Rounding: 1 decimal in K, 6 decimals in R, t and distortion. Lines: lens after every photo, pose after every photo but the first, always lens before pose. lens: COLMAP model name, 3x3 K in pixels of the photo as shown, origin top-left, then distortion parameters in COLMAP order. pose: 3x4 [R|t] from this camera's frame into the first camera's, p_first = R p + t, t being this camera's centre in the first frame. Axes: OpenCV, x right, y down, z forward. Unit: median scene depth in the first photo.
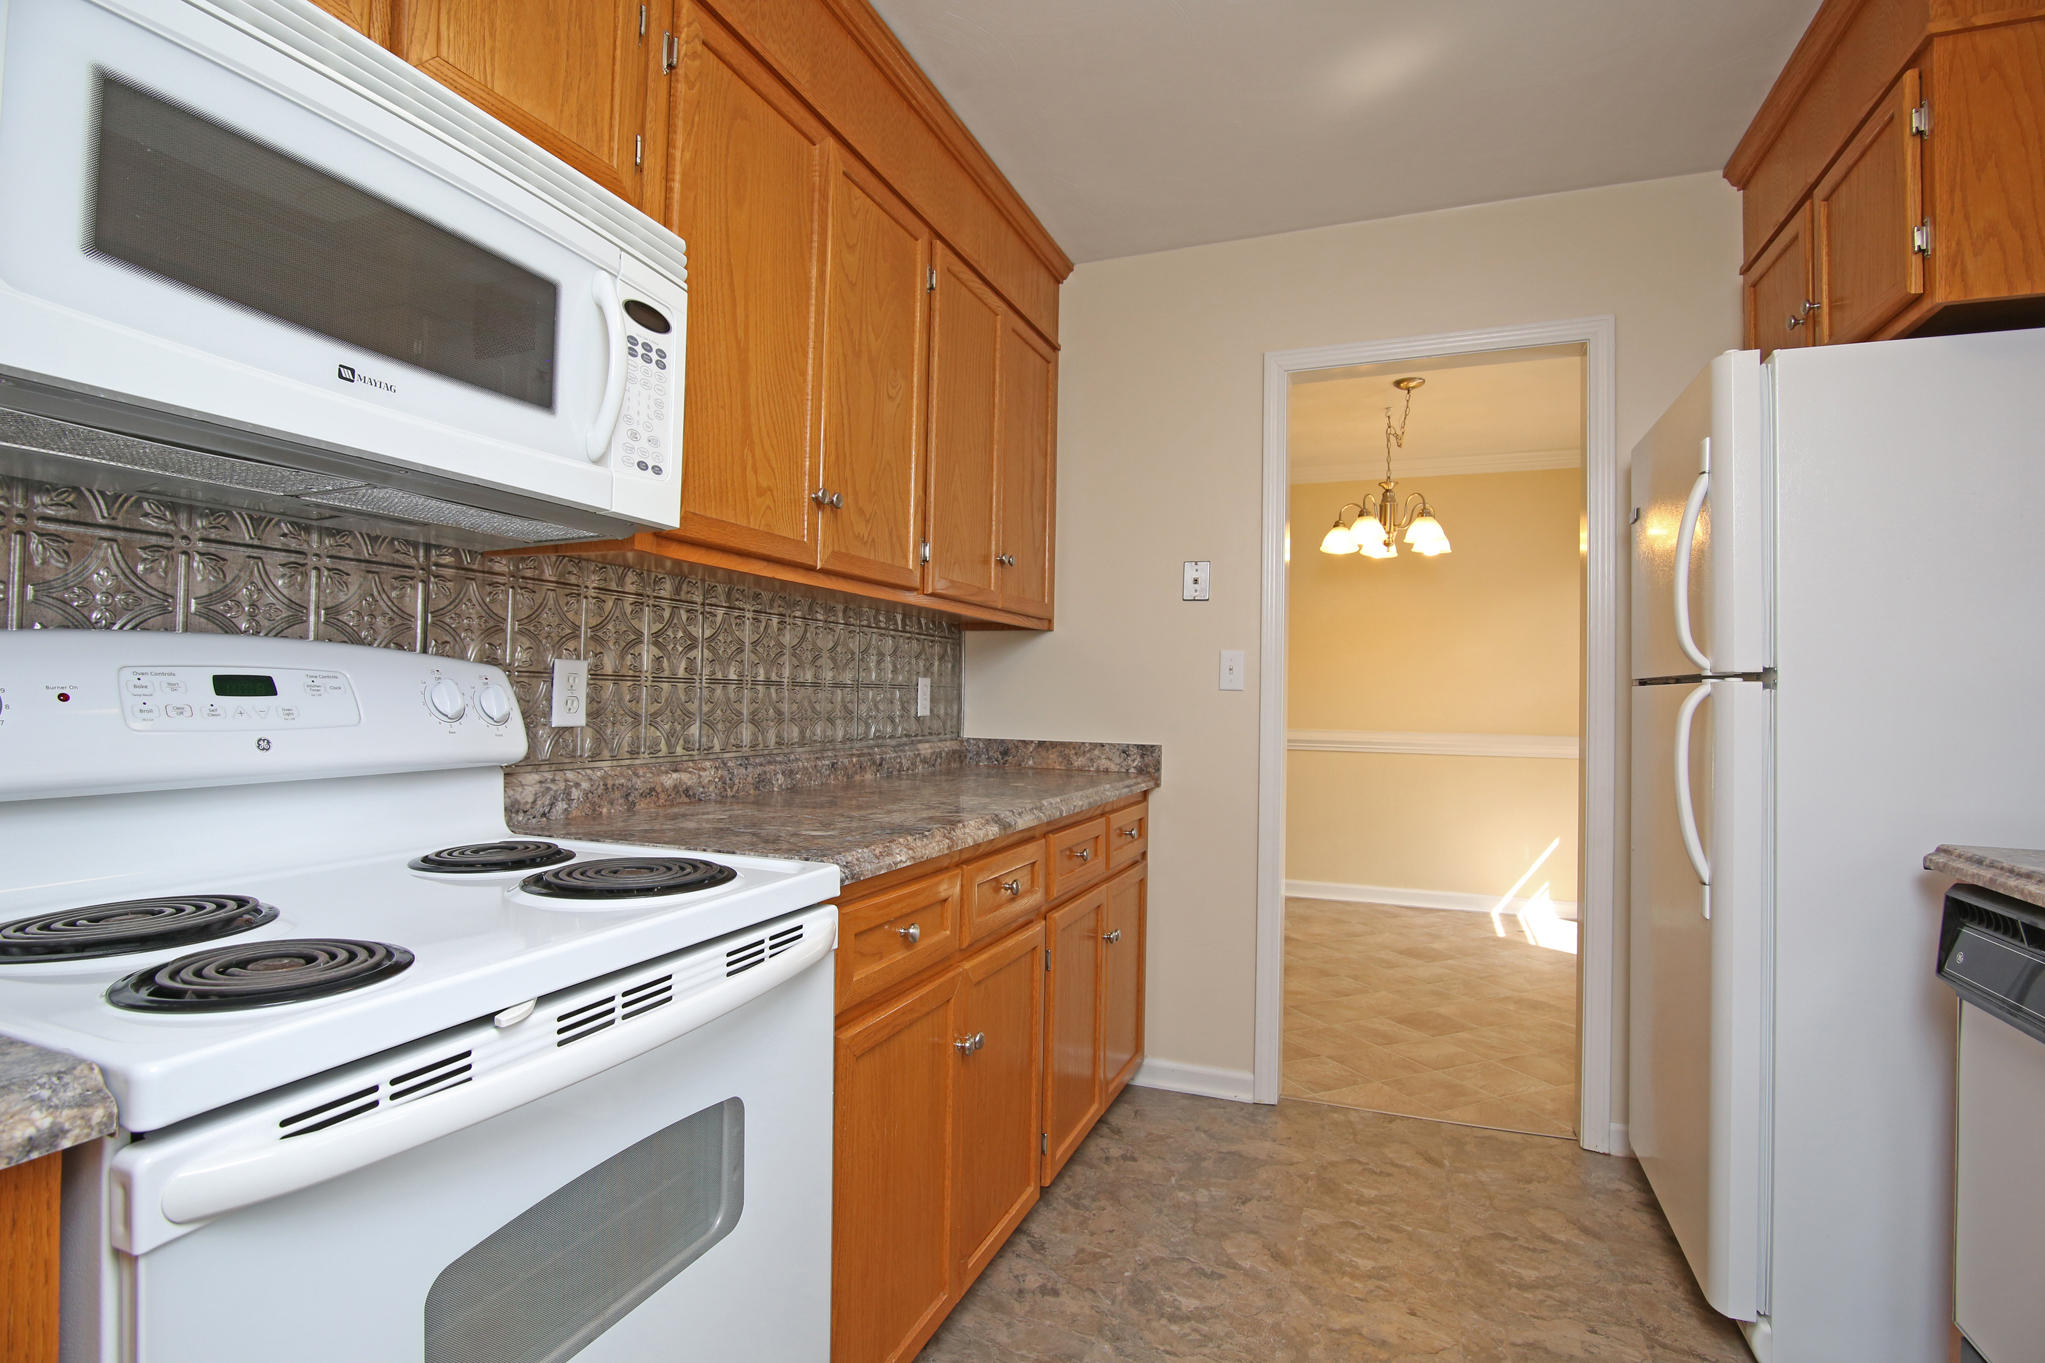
lens RADIAL K [[994.5, 0, 1022.3], [0, 994.5, 671.8], [0, 0, 1]] dist [-0.017362, 0.000100]
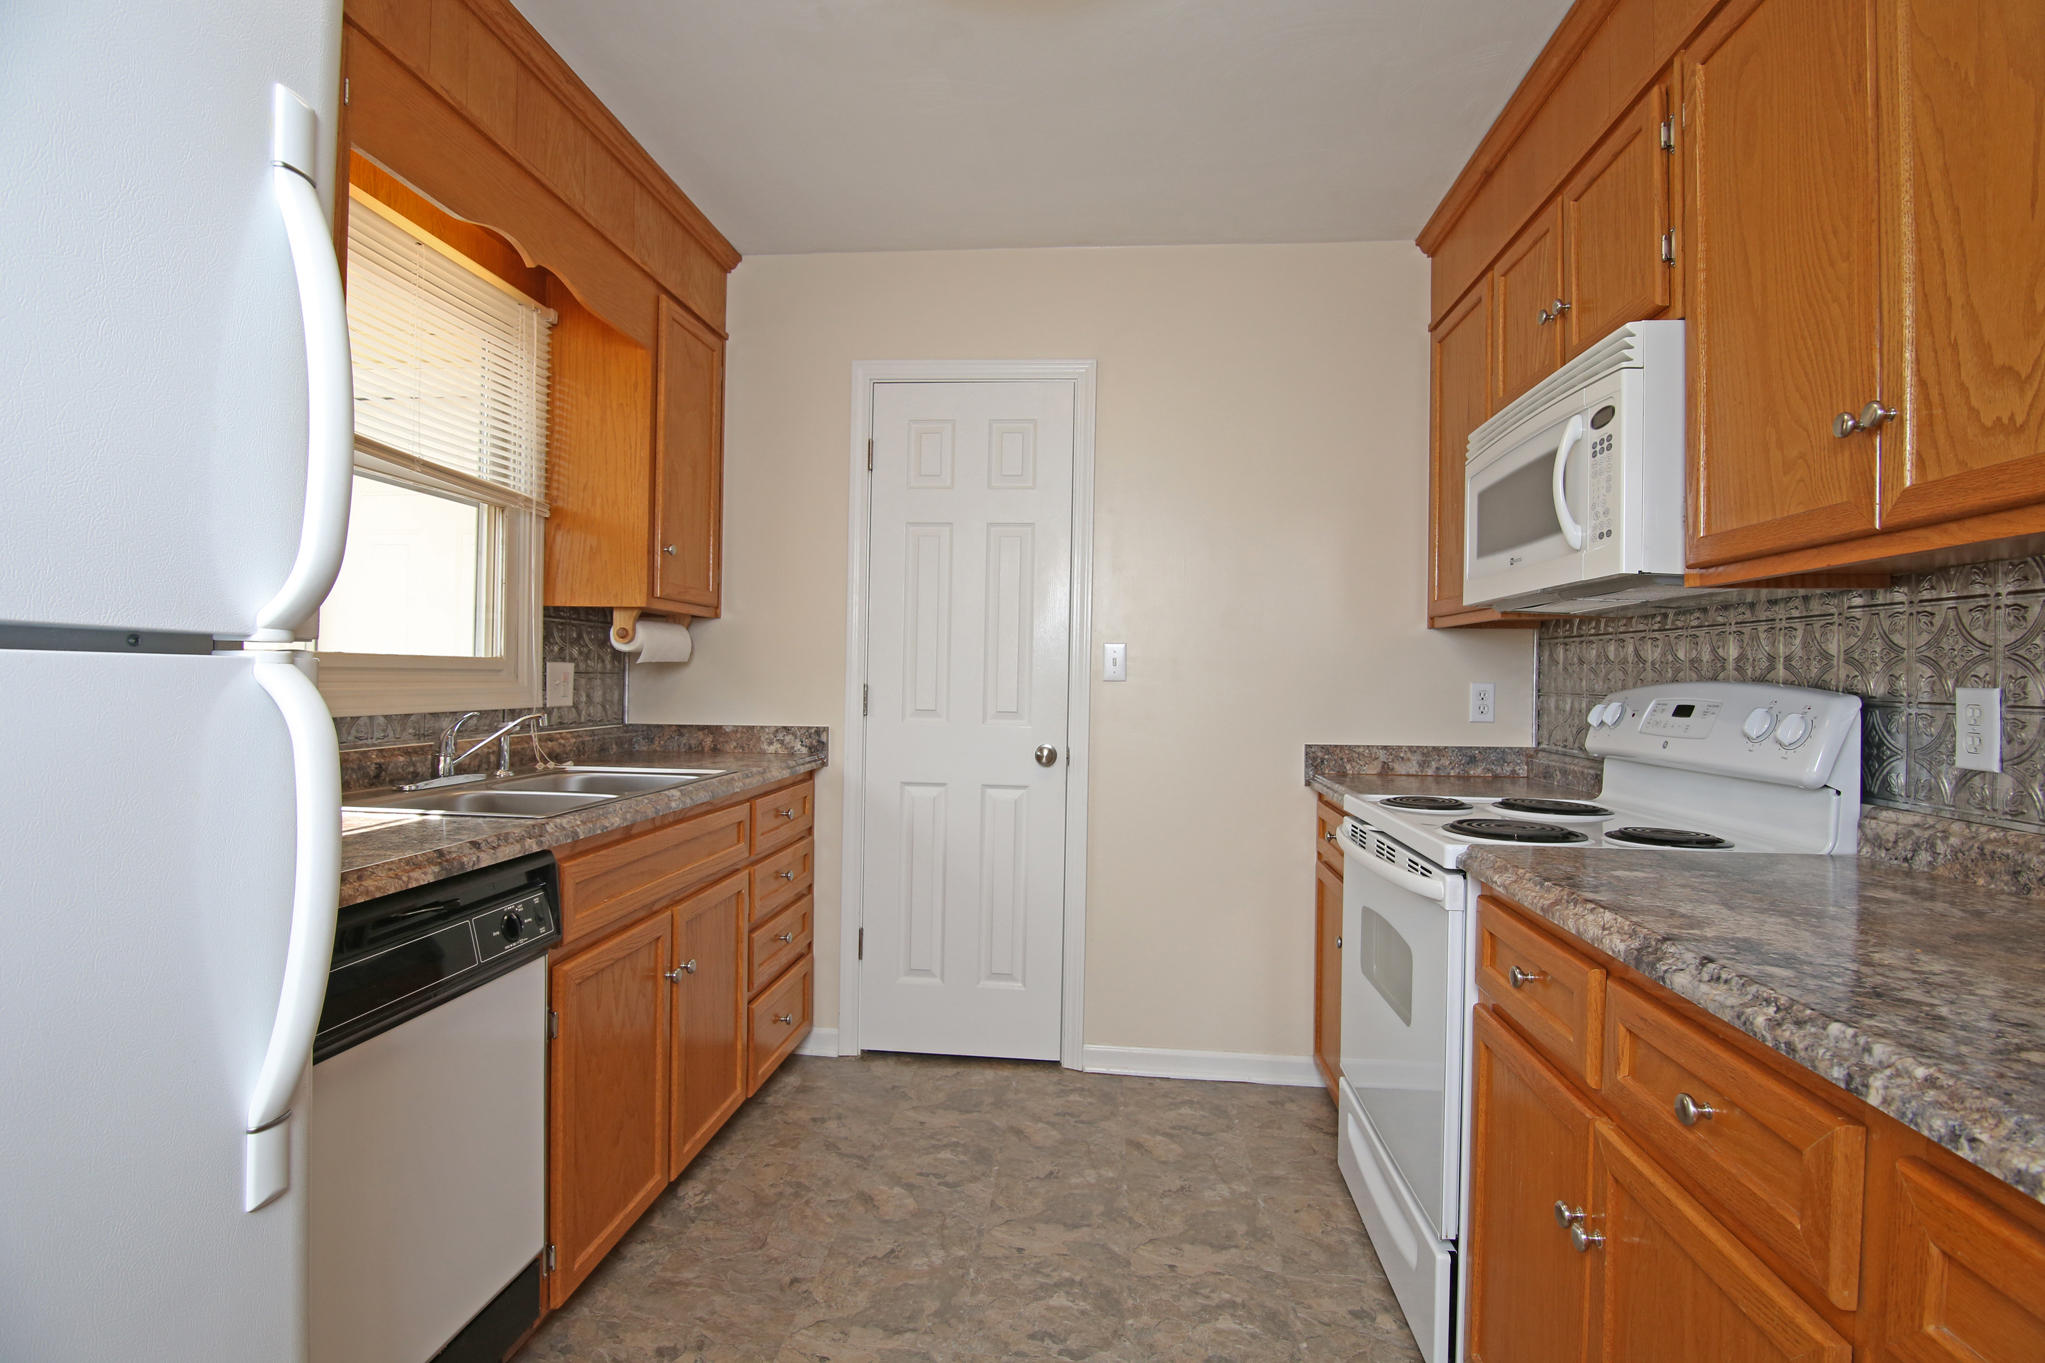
lens RADIAL K [[989.3, 0, 1026.1], [0, 989.3, 677.2], [0, 0, 1]] dist [-0.019477, 0.000077]
pose [[-0.962198, -0.033582, -0.270271, 0.495225], [-0.027268, 0.999261, -0.027086, 0.021090], [0.270981, -0.018693, -0.962403, 1.501864]]
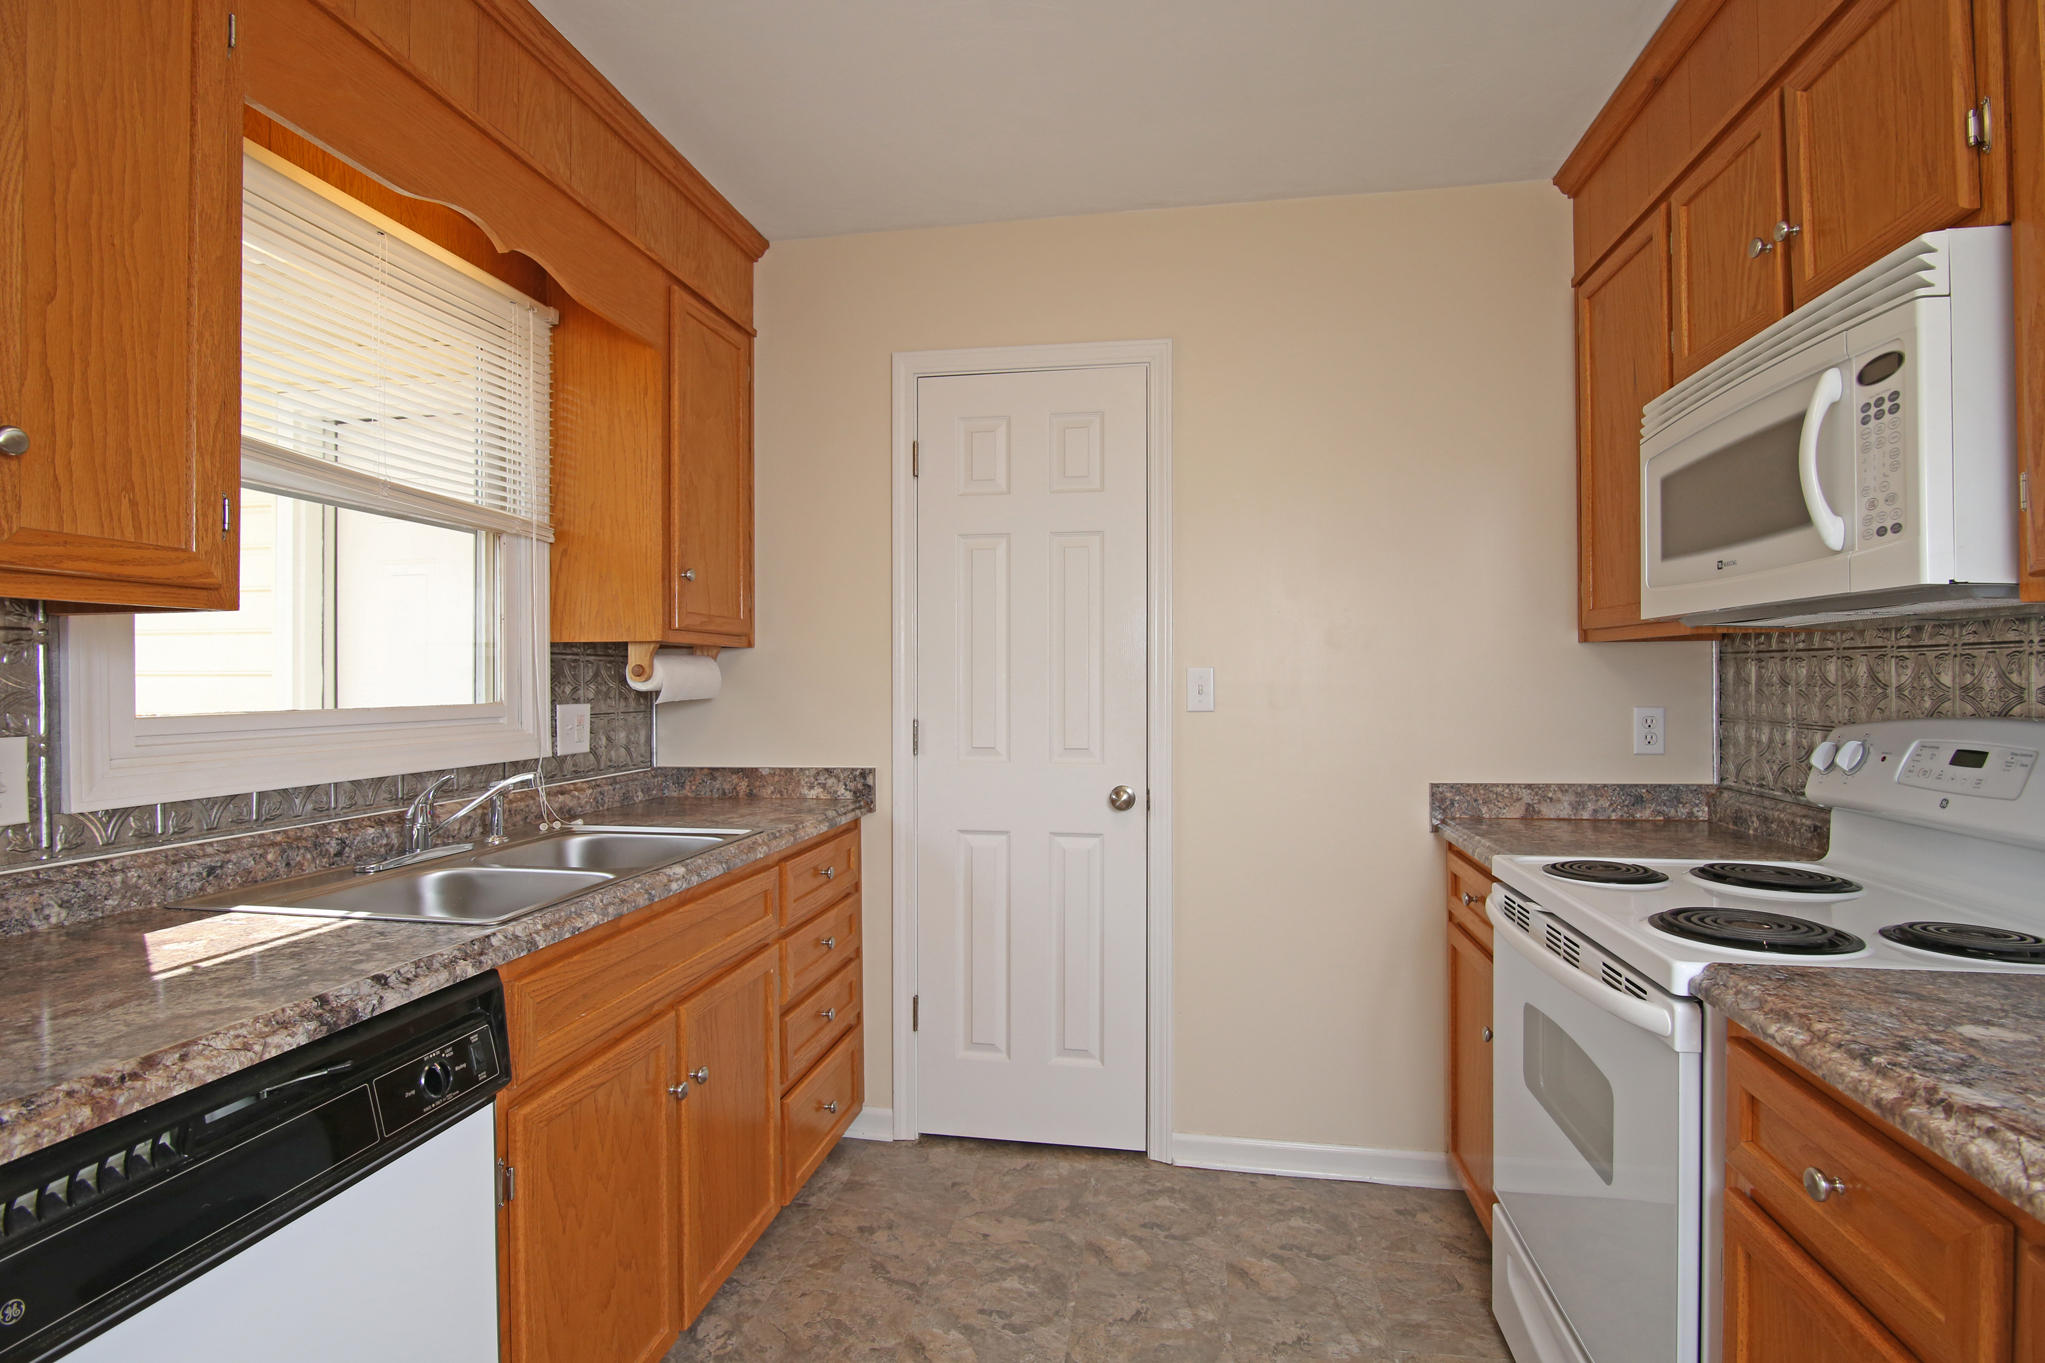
lens RADIAL K [[989.3, 0, 1026.1], [0, 989.3, 677.2], [0, 0, 1]] dist [-0.019477, 0.000077]
pose [[-0.980458, -0.014281, -0.196211, 0.430509], [-0.008986, 0.999572, -0.027852, -0.029454], [0.196525, -0.025544, -0.980166, 1.292119]]
